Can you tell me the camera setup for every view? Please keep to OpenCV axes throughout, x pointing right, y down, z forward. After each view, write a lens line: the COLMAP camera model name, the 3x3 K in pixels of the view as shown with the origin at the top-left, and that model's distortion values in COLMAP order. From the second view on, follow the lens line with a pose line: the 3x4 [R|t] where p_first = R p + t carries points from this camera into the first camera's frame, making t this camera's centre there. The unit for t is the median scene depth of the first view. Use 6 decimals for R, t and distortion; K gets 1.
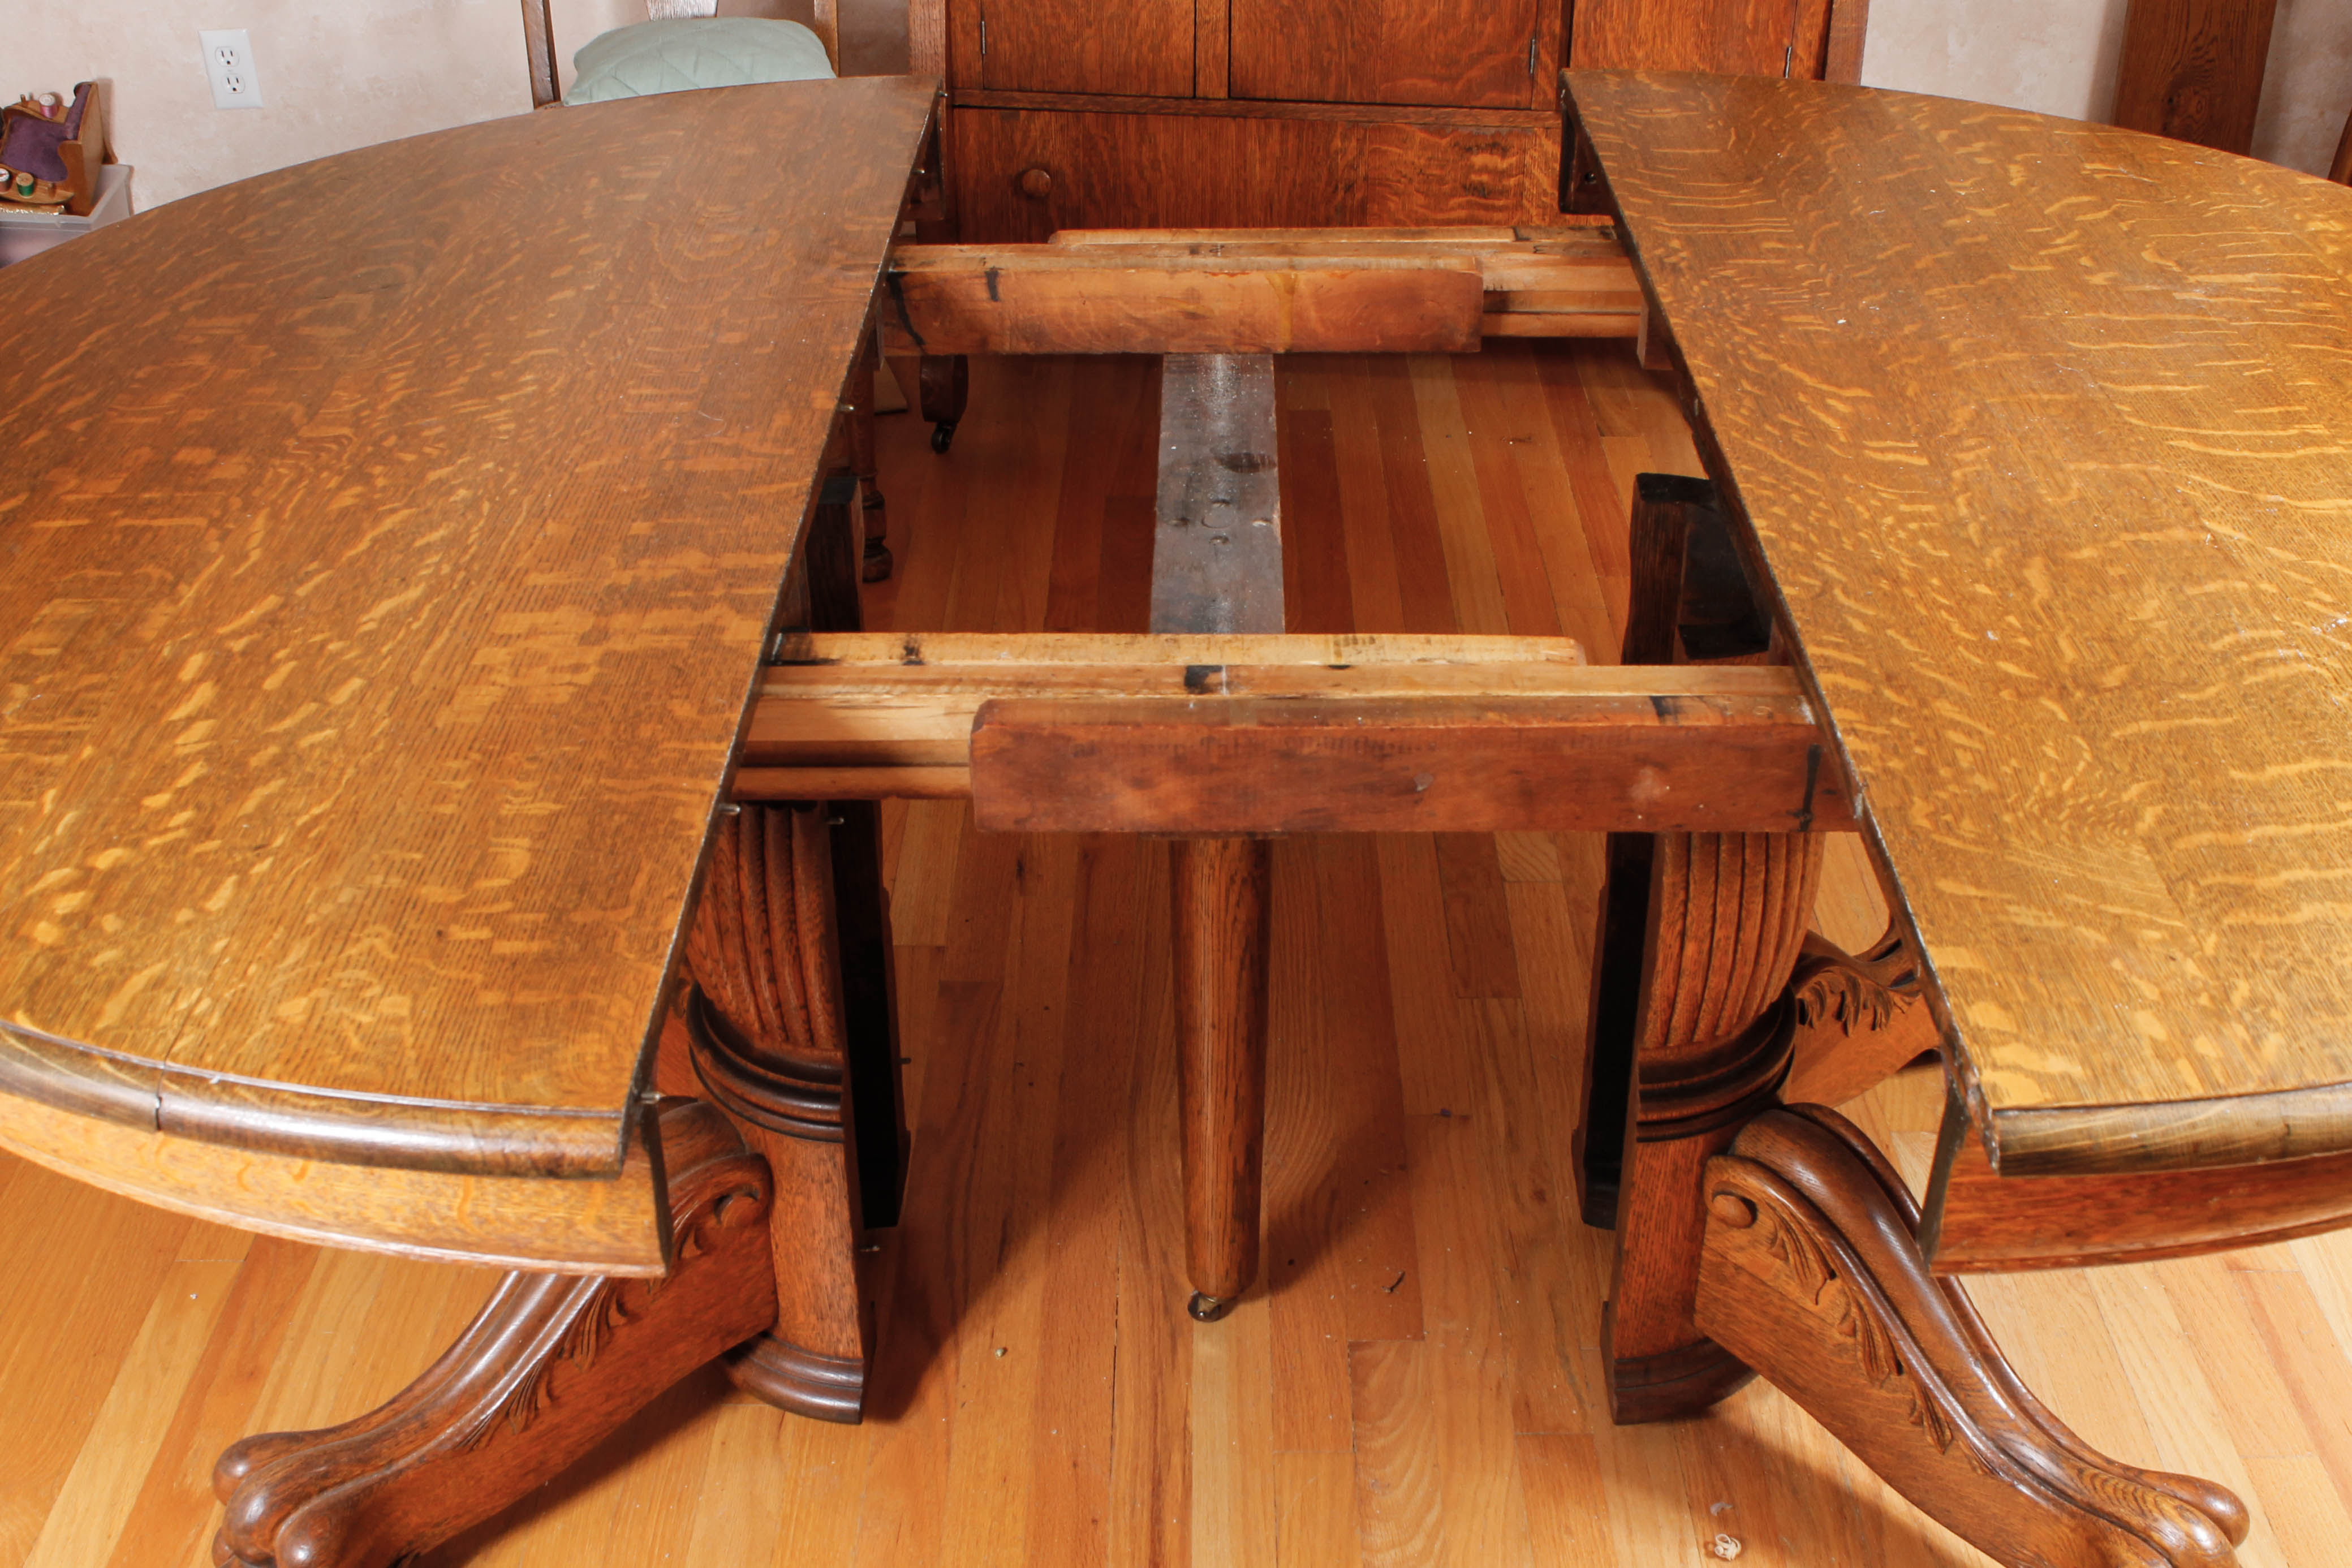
lens RADIAL K [[2583.3, 0, 1210.1], [0, 2583.3, 753.3], [0, 0, 1]] dist [-0.063403, 0.000000]
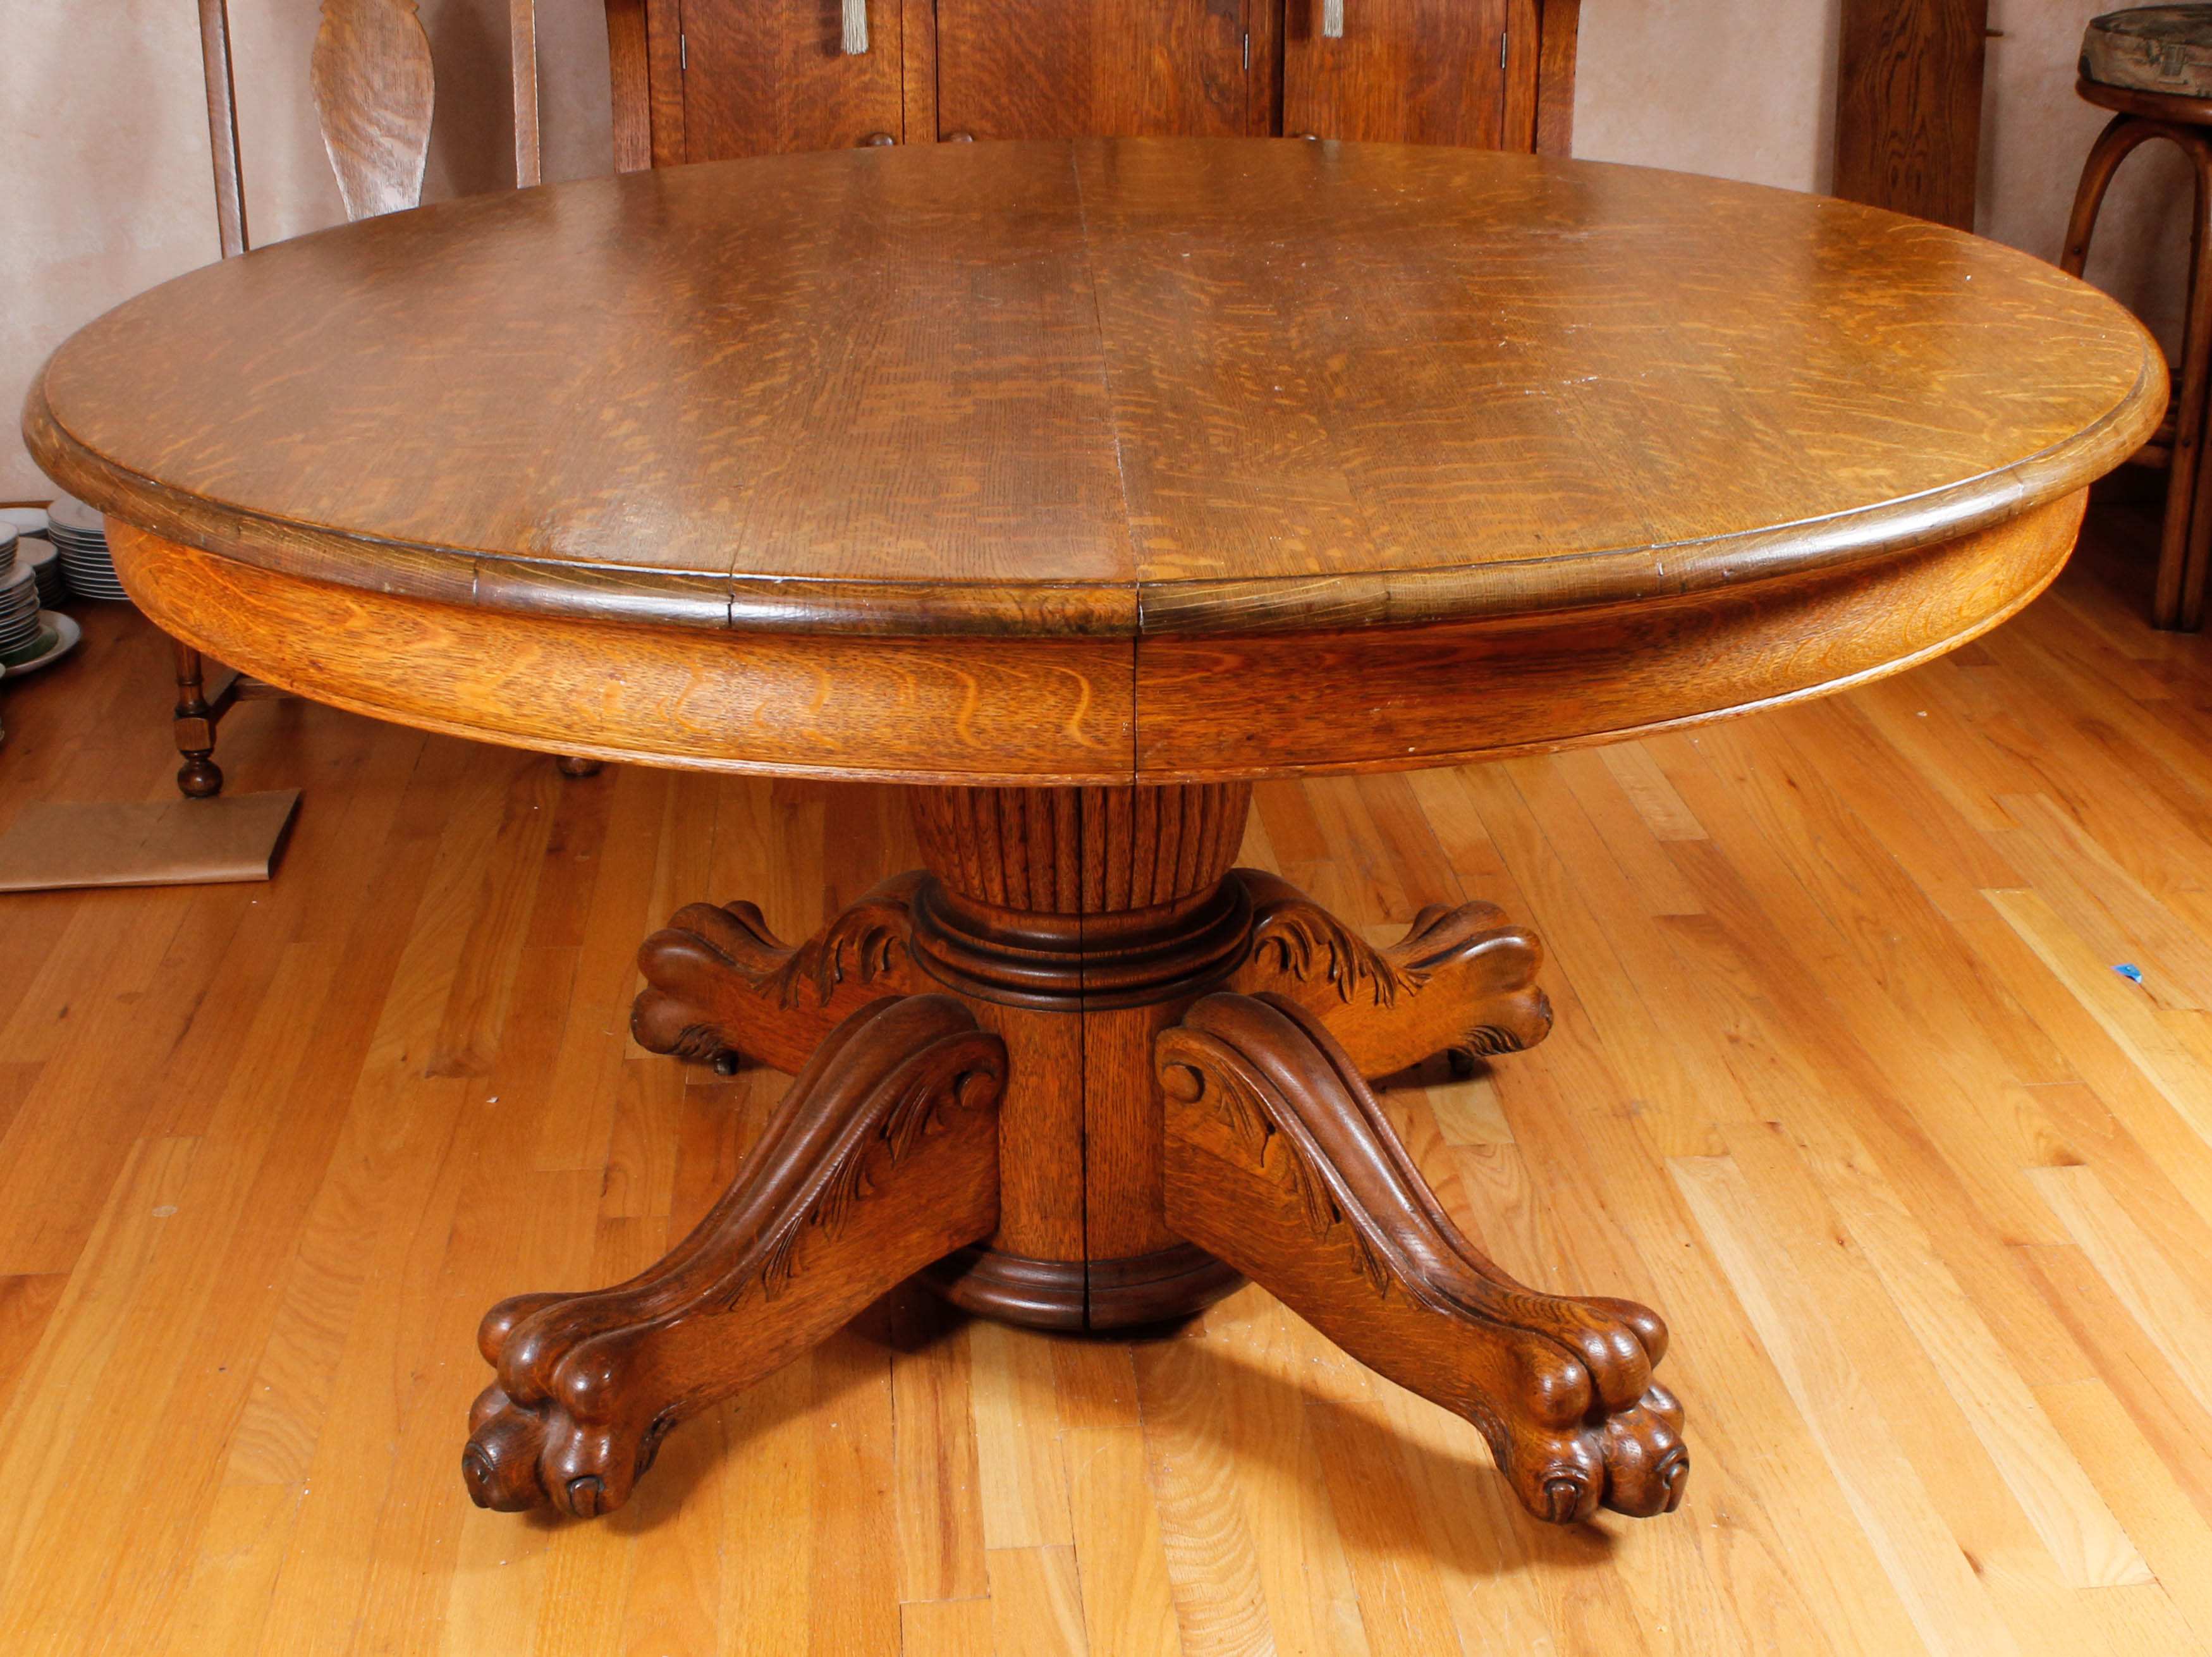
lens RADIAL K [[3053.3, 0, 1089.5], [0, 3053.3, 824.9], [0, 0, 1]] dist [-0.118234, 0.000000]
pose [[0.999526, -0.018729, 0.024424, -0.213908], [0.022782, 0.983782, -0.177913, 0.373127], [-0.020696, 0.178385, 0.983743, -0.278527]]
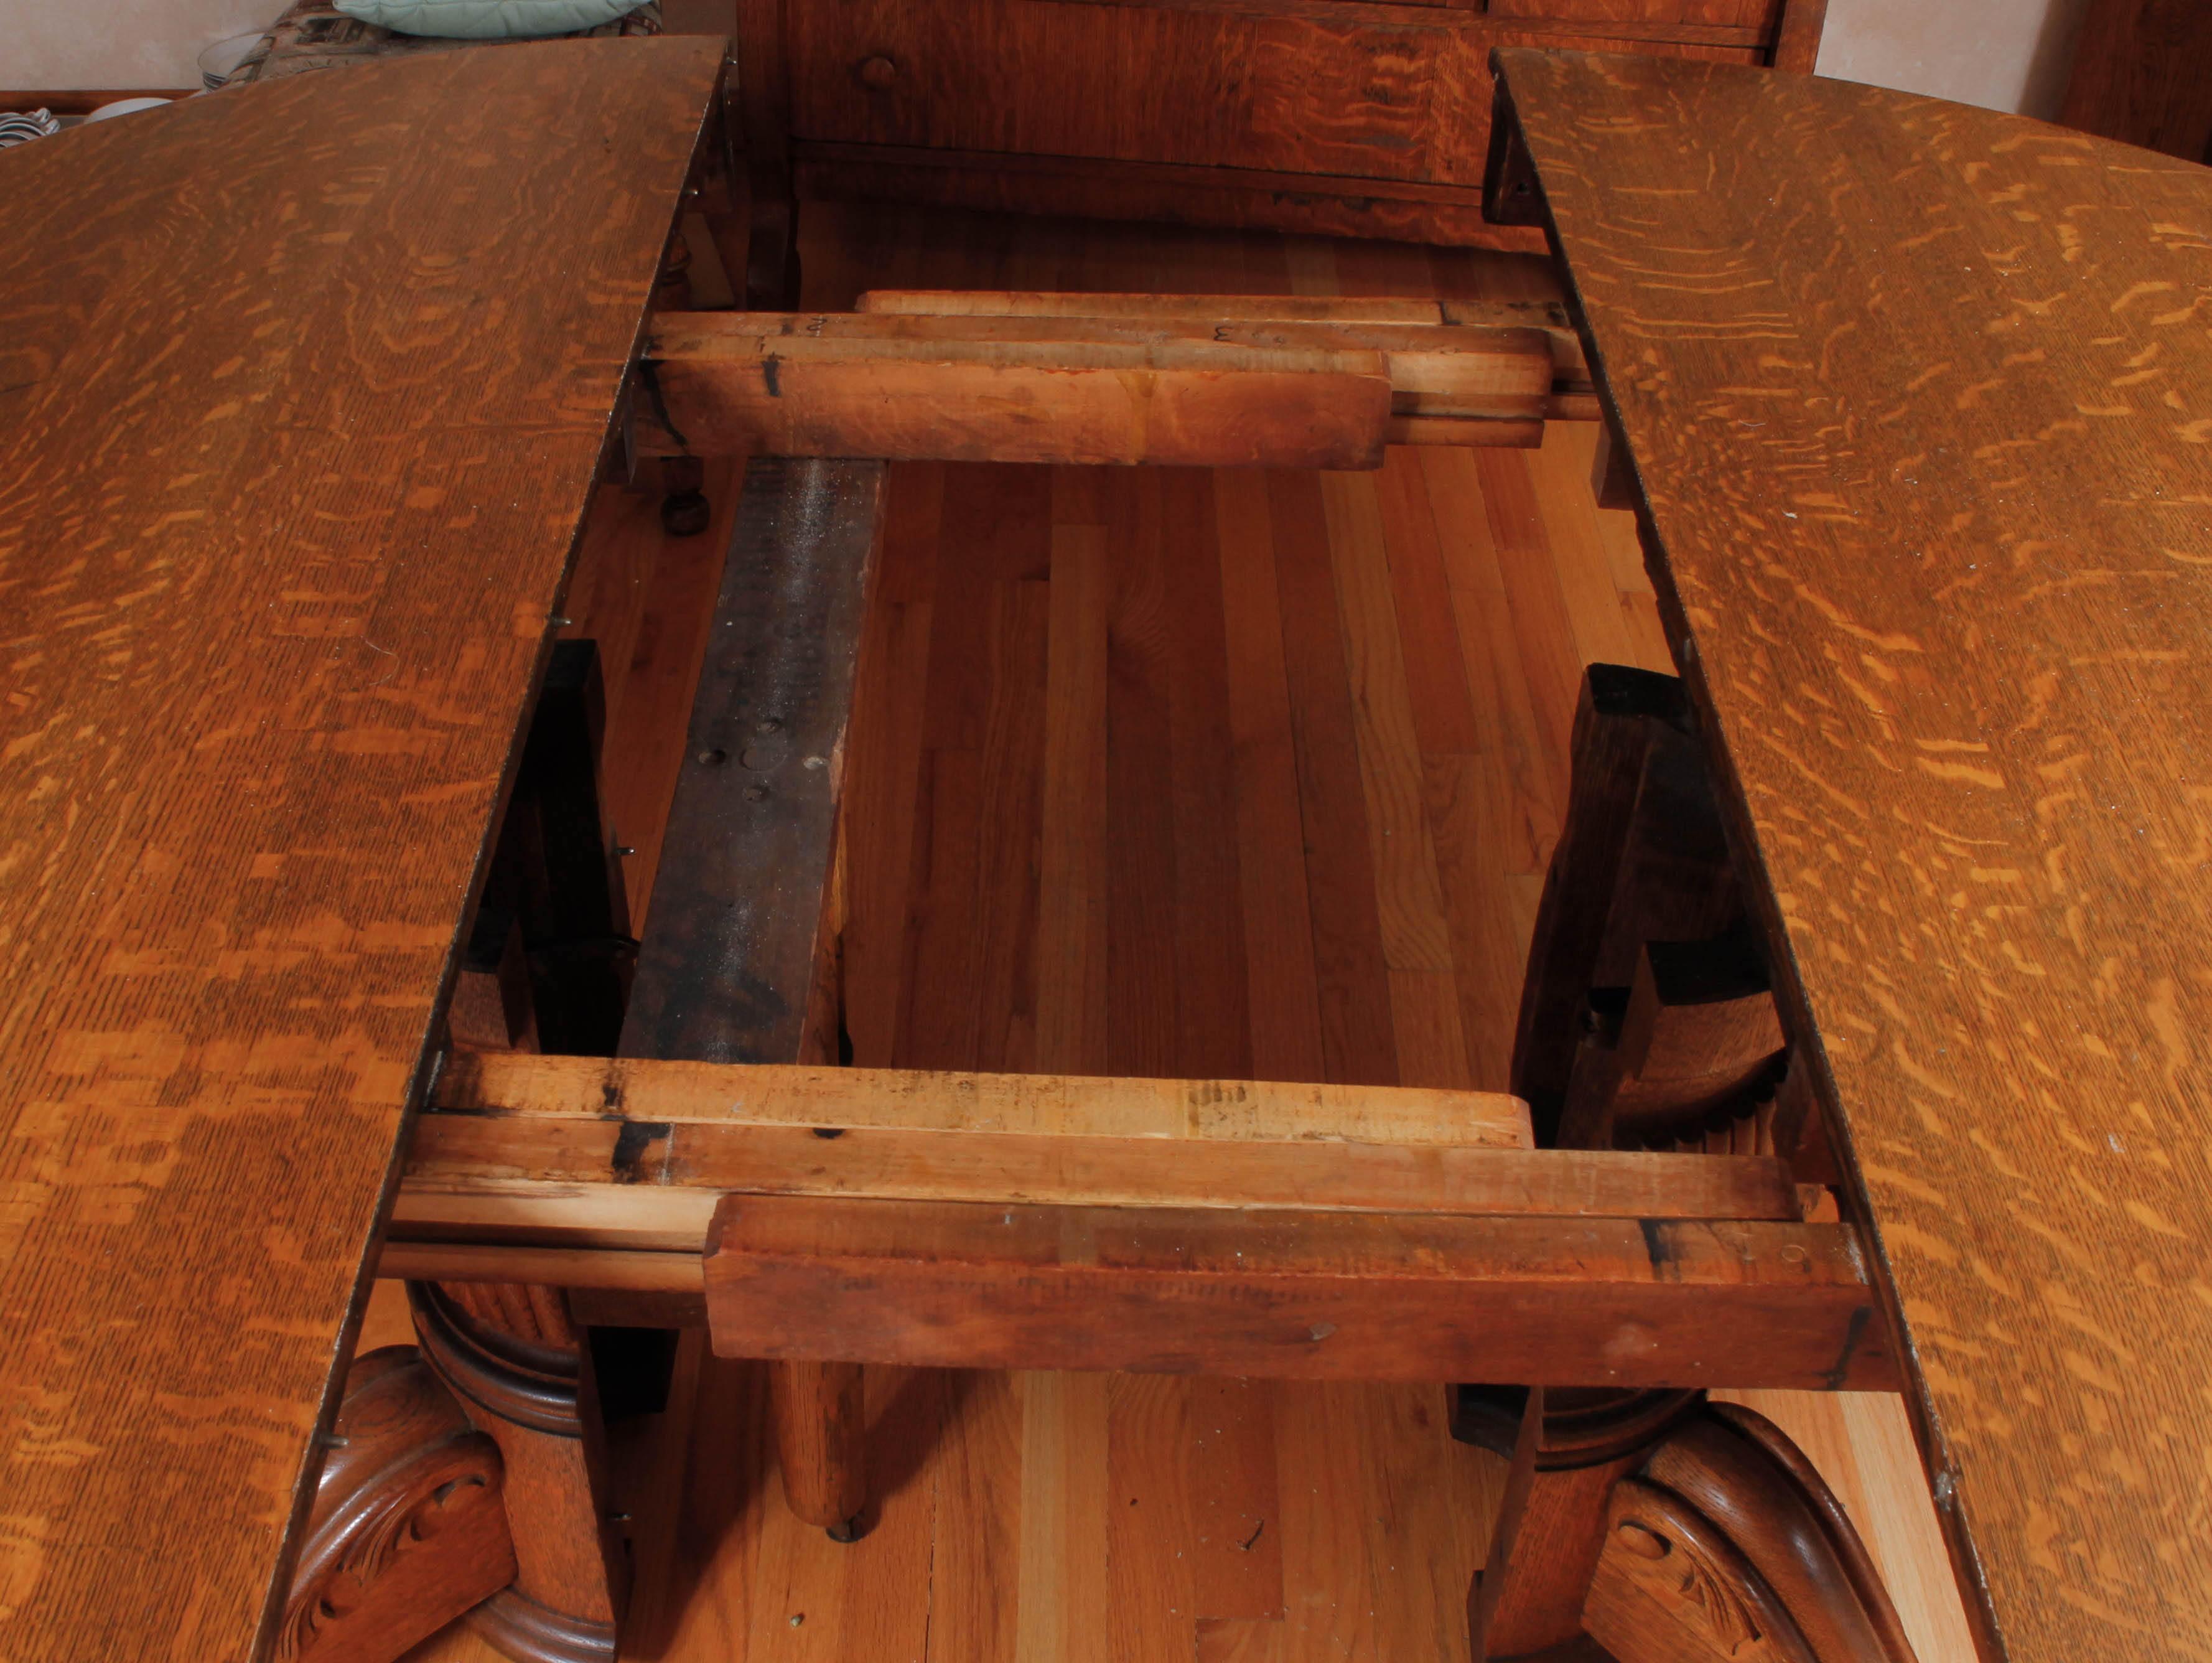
lens RADIAL K [[2415.5, 0, 965.9], [0, 2415.5, 789.4], [0, 0, 1]] dist [-0.114566, 0.000000]
pose [[0.999013, 0.027804, -0.034649, 0.003726], [-0.022189, 0.987975, 0.153015, -0.231612], [0.038486, -0.152095, 0.987616, 0.348646]]
